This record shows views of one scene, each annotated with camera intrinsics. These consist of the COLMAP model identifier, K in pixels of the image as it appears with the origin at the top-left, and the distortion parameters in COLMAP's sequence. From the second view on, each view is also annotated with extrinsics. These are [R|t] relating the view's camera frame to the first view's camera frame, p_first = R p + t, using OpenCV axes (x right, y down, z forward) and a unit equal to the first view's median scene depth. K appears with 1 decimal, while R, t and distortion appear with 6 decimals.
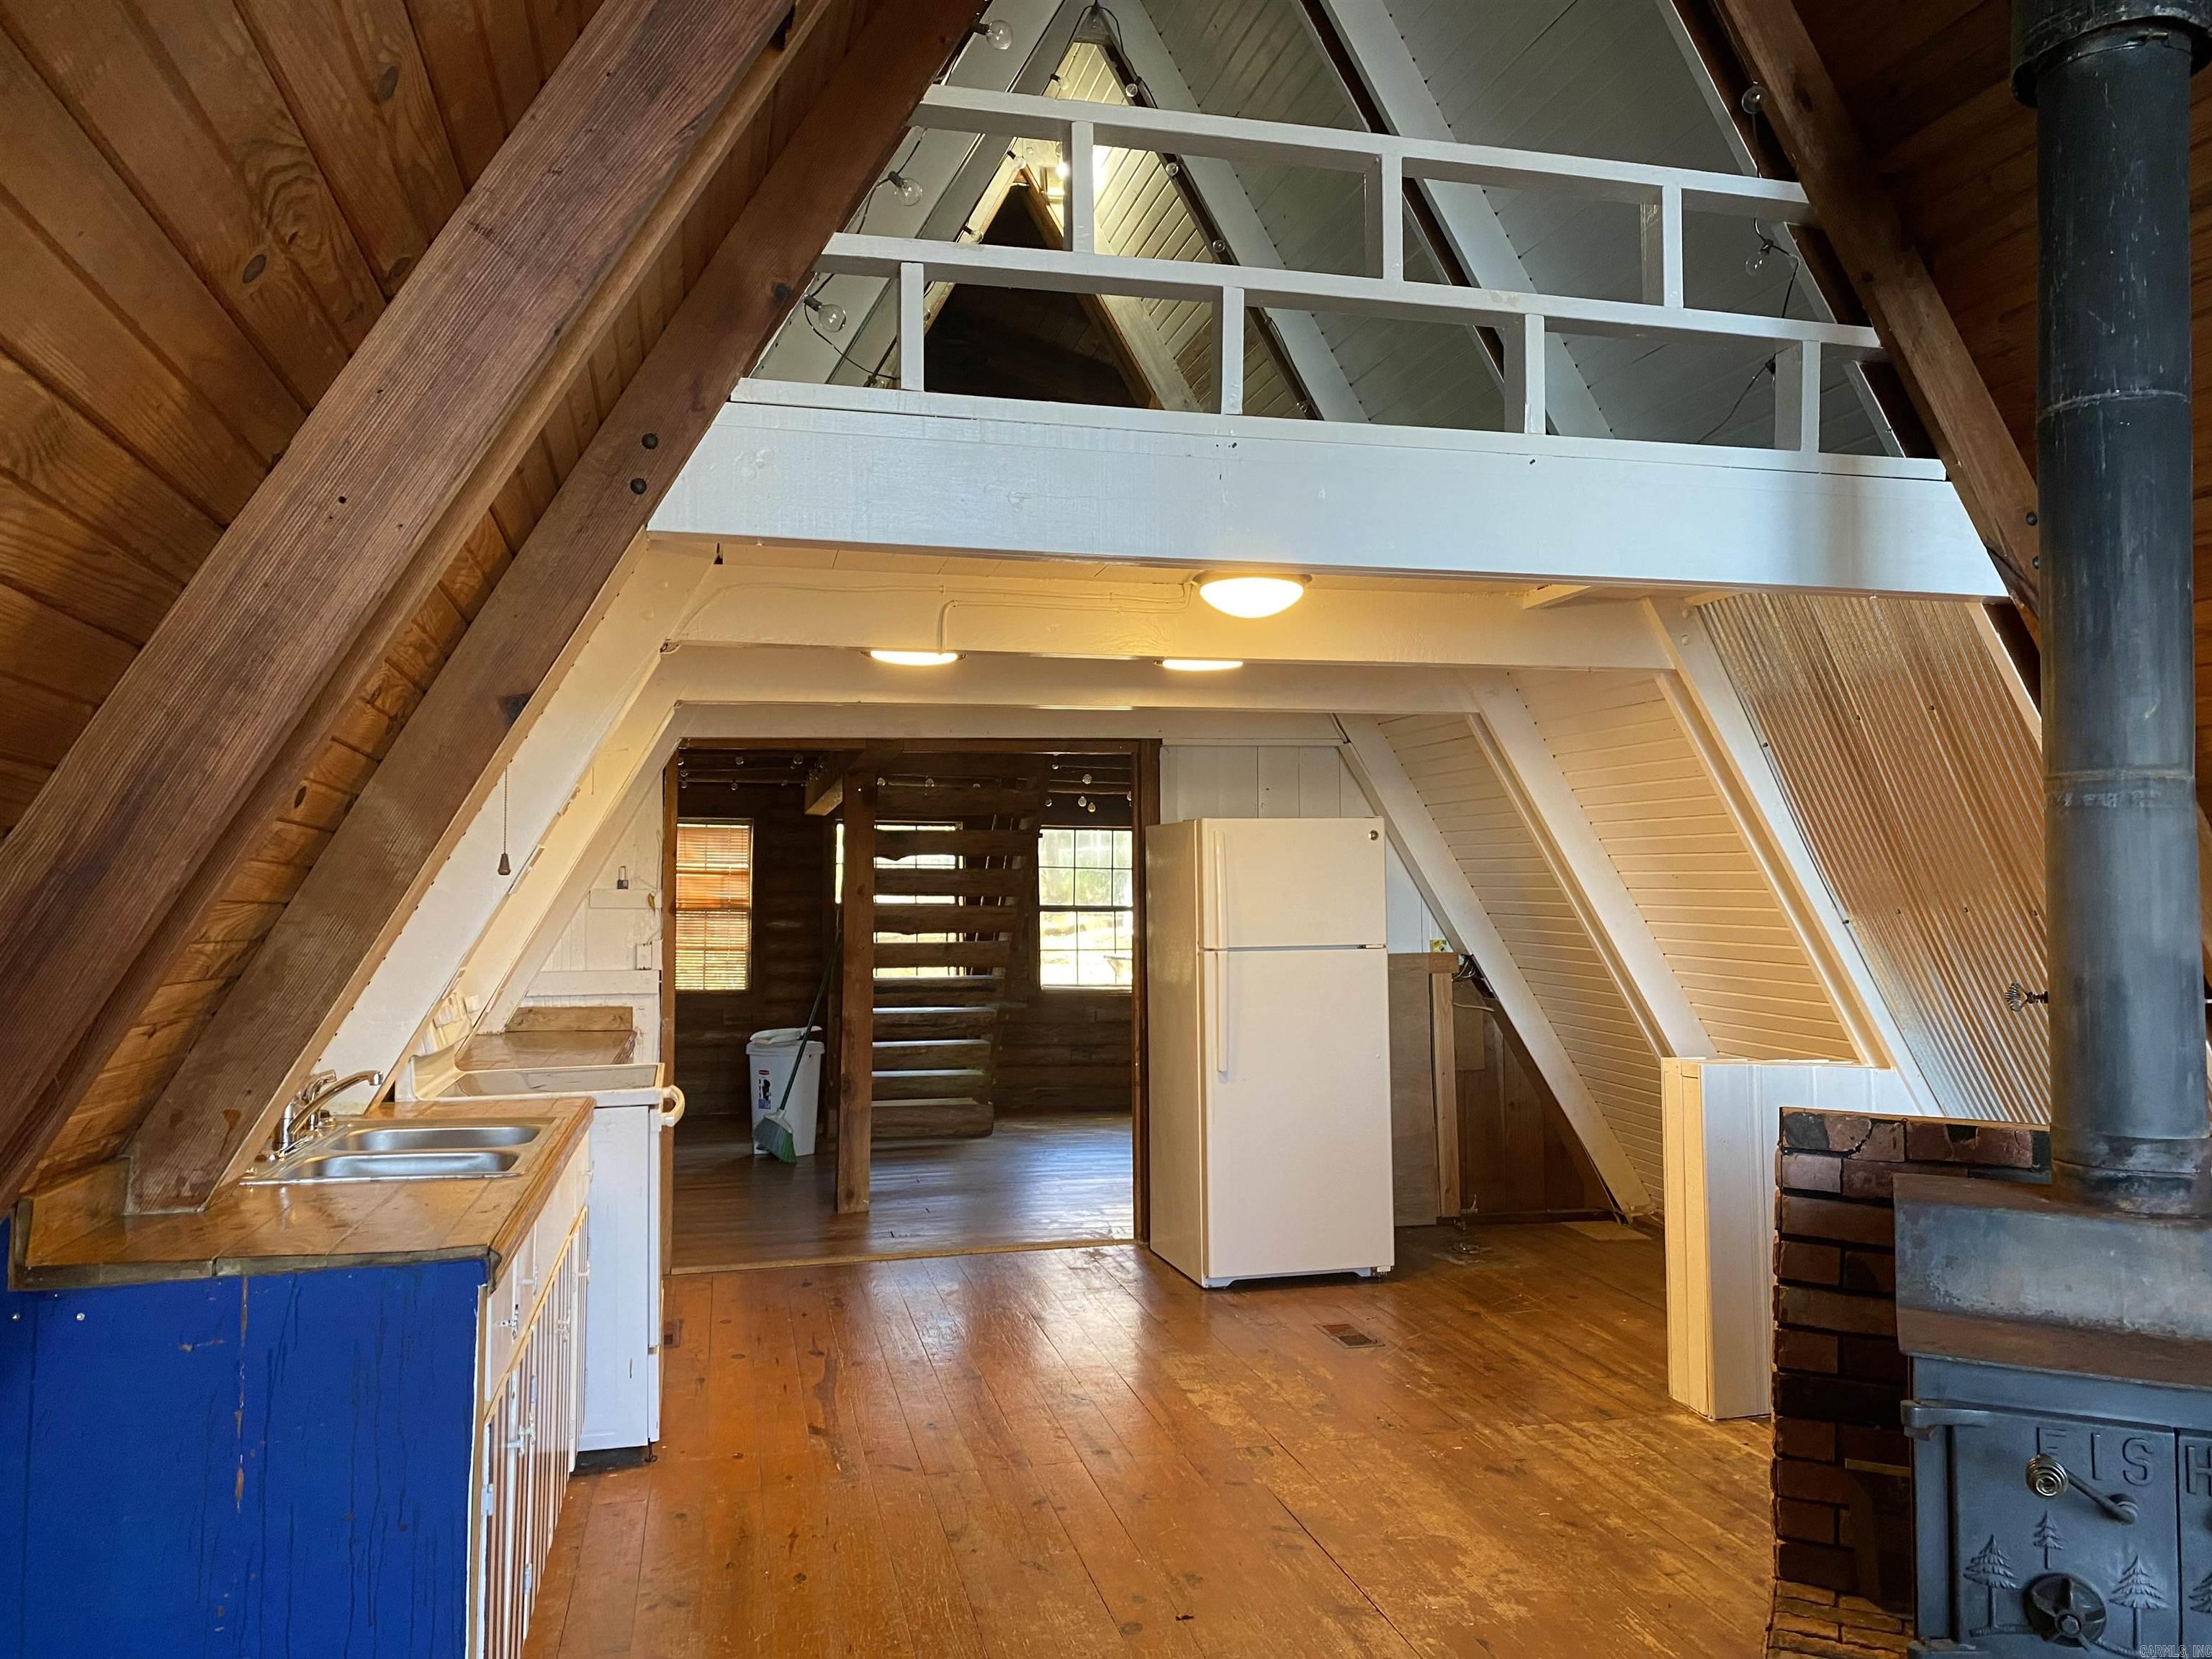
lens RADIAL K [[1678.9, 0, 1103.5], [0, 1678.9, 825.3], [0, 0, 1]] dist [0.031749, -0.019554]
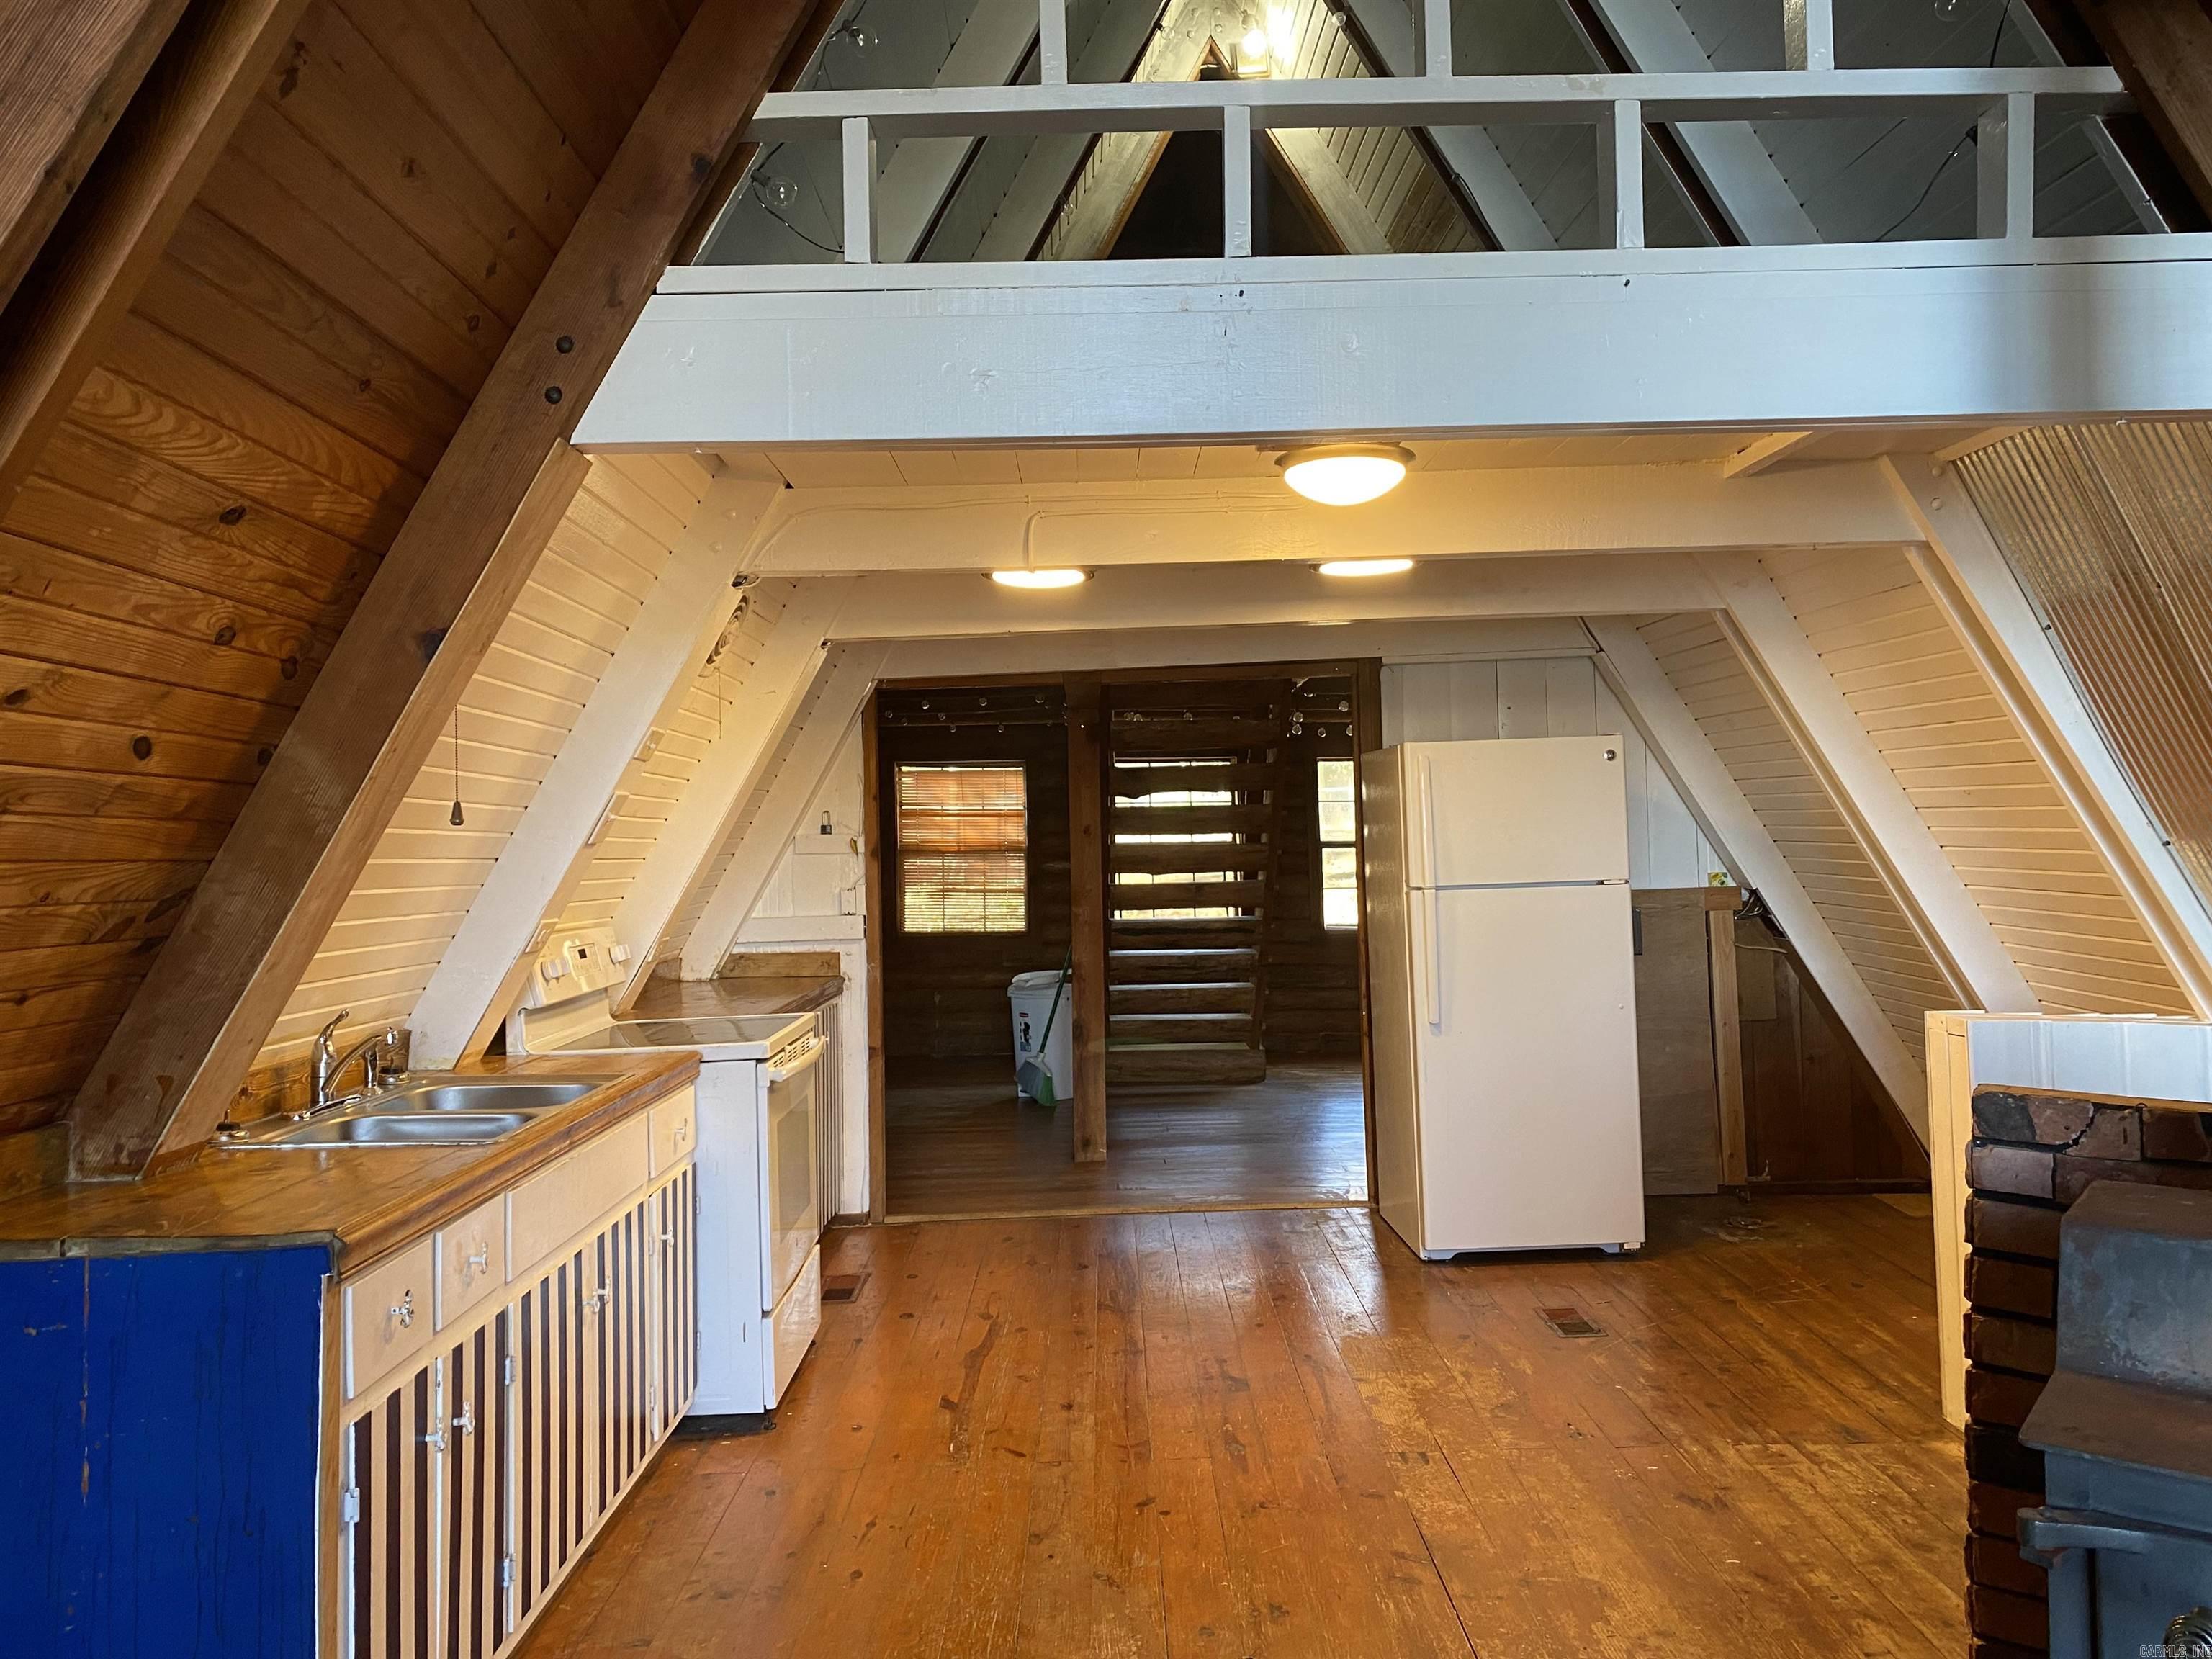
lens RADIAL K [[1678.9, 0, 1094.2], [0, 1678.9, 800.9], [0, 0, 1]] dist [0.031749, -0.019554]
pose [[0.973952, -0.026177, -0.225238, 0.157301], [0.031416, 0.999312, 0.019708, 0.006702], [0.224567, -0.026271, 0.974104, 0.129800]]
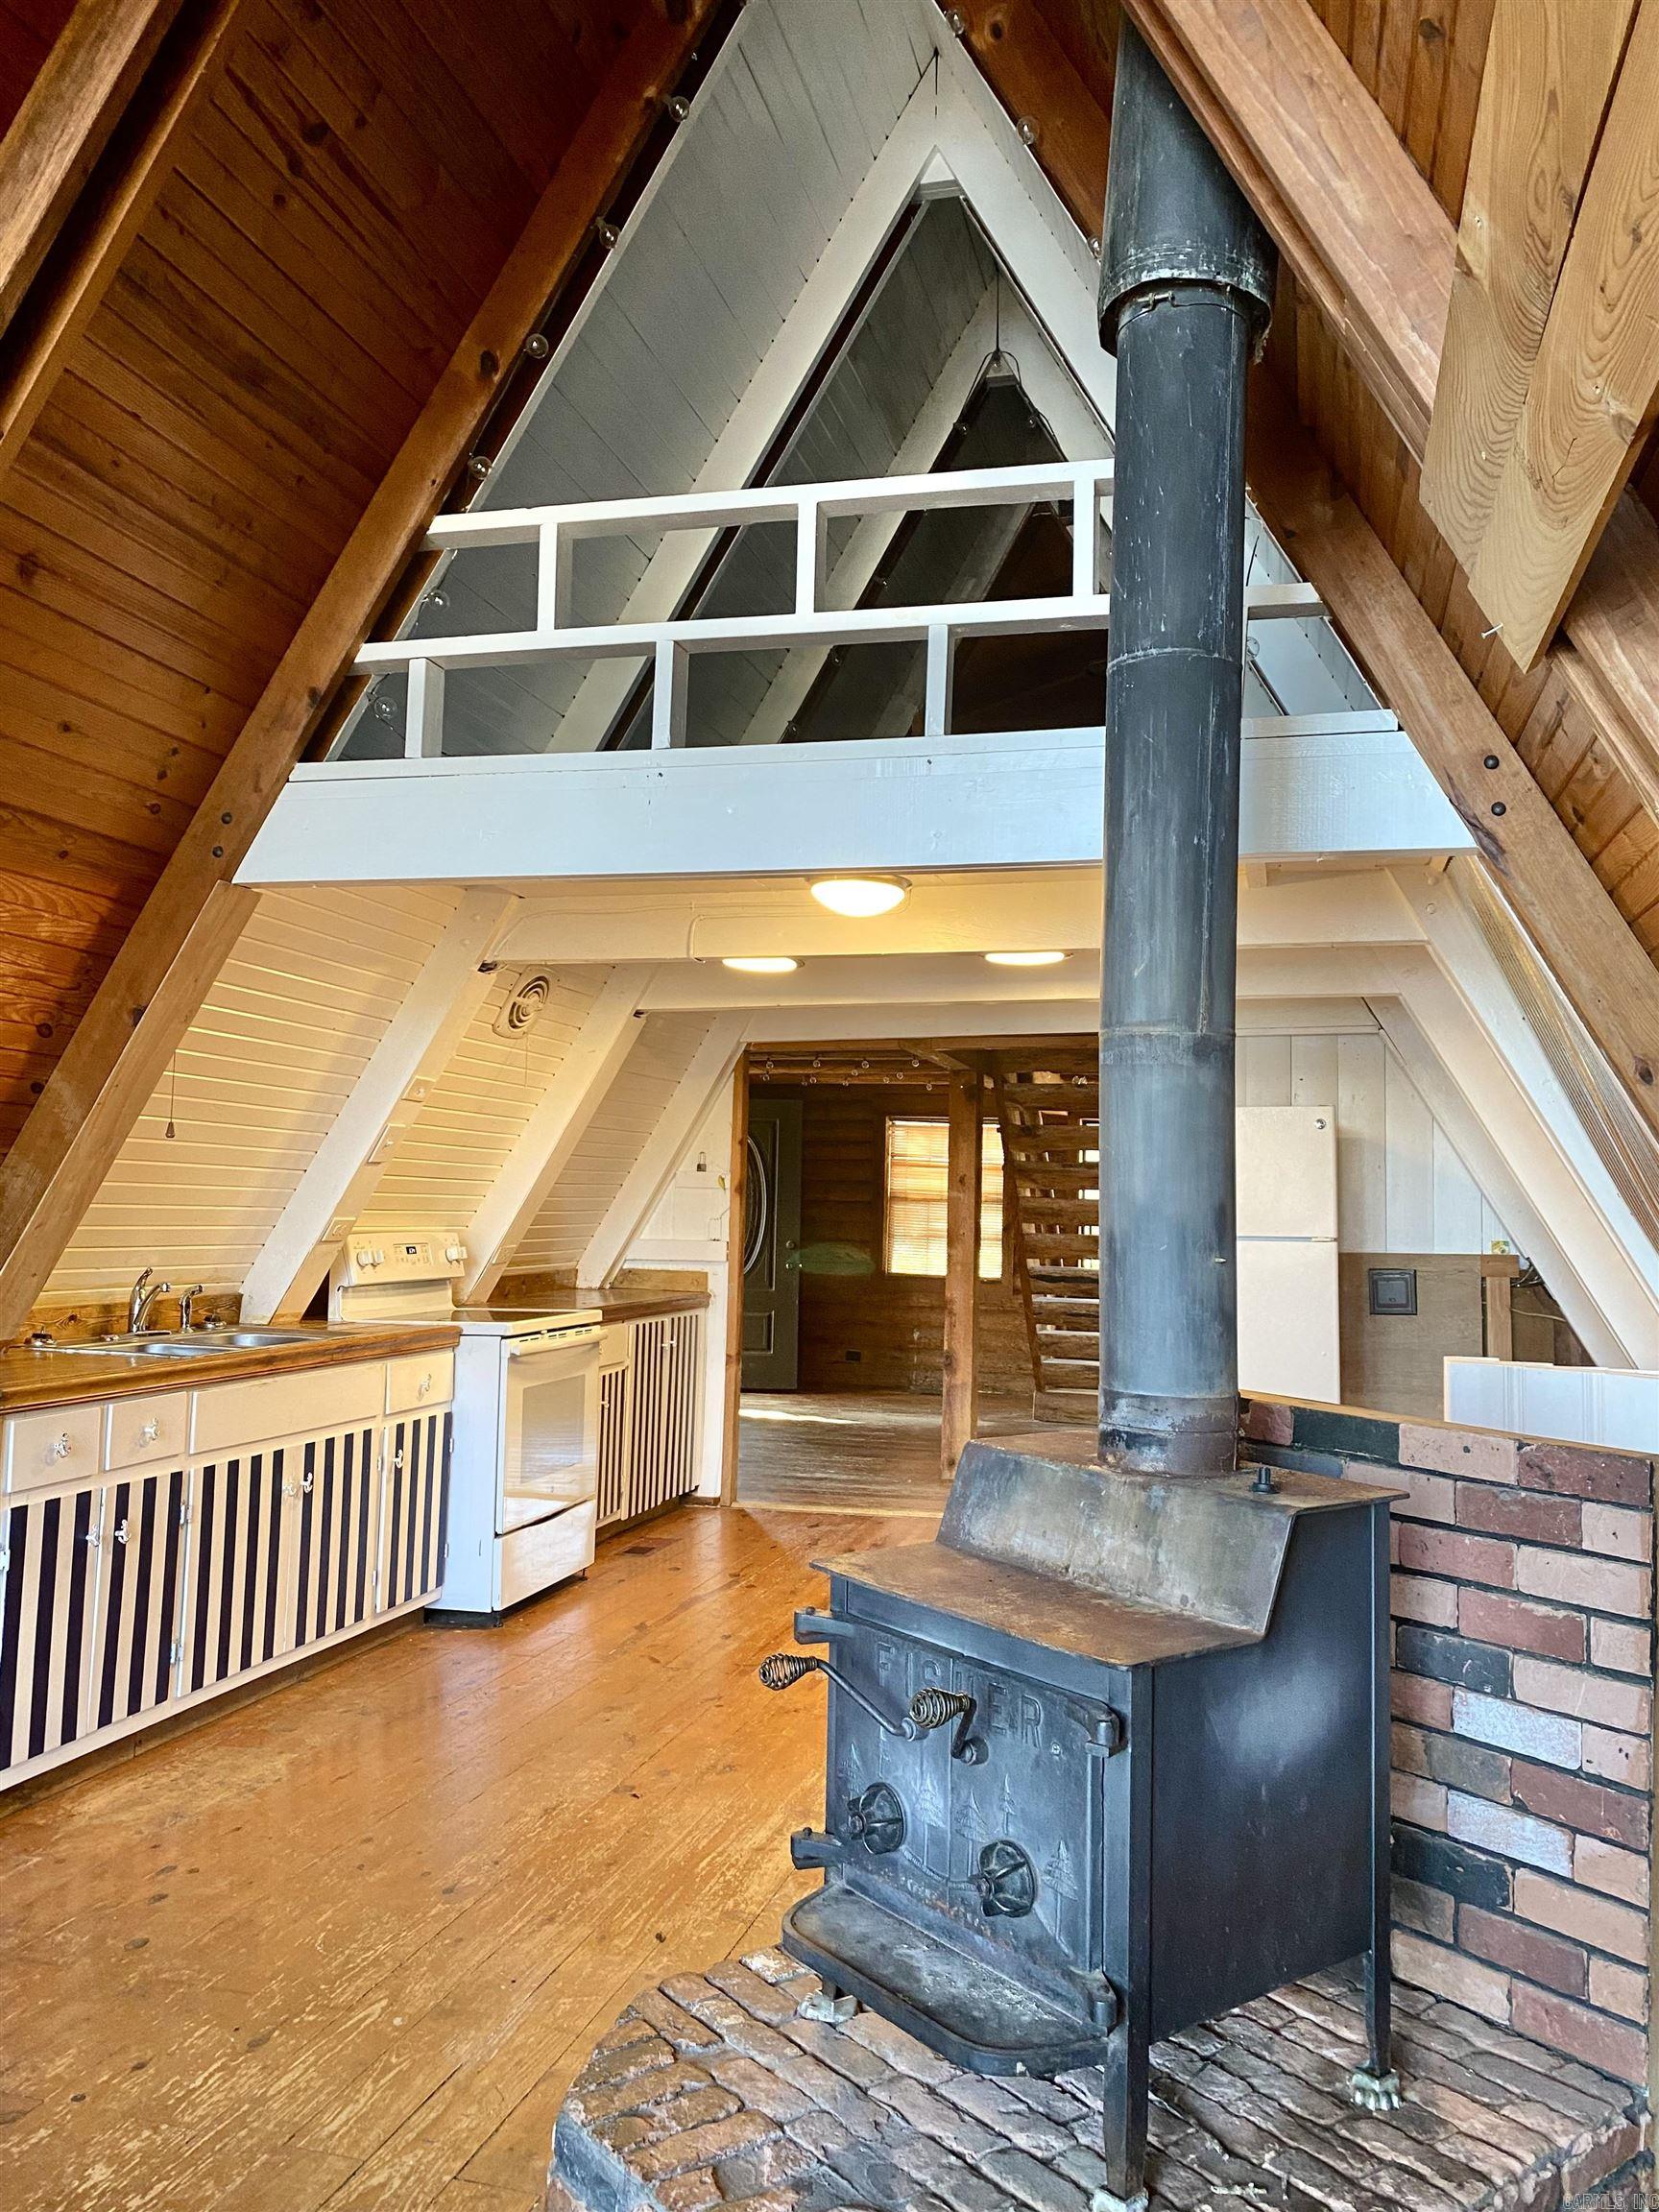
lens RADIAL K [[1678.9, 0, 861.3], [0, 1678.9, 1086.3], [0, 0, 1]] dist [0.031749, -0.019554]
pose [[0.885107, -0.012857, -0.465210, 0.620594], [-0.000879, 0.999570, -0.029299, 0.021290], [0.465386, 0.026342, 0.884716, 0.027897]]
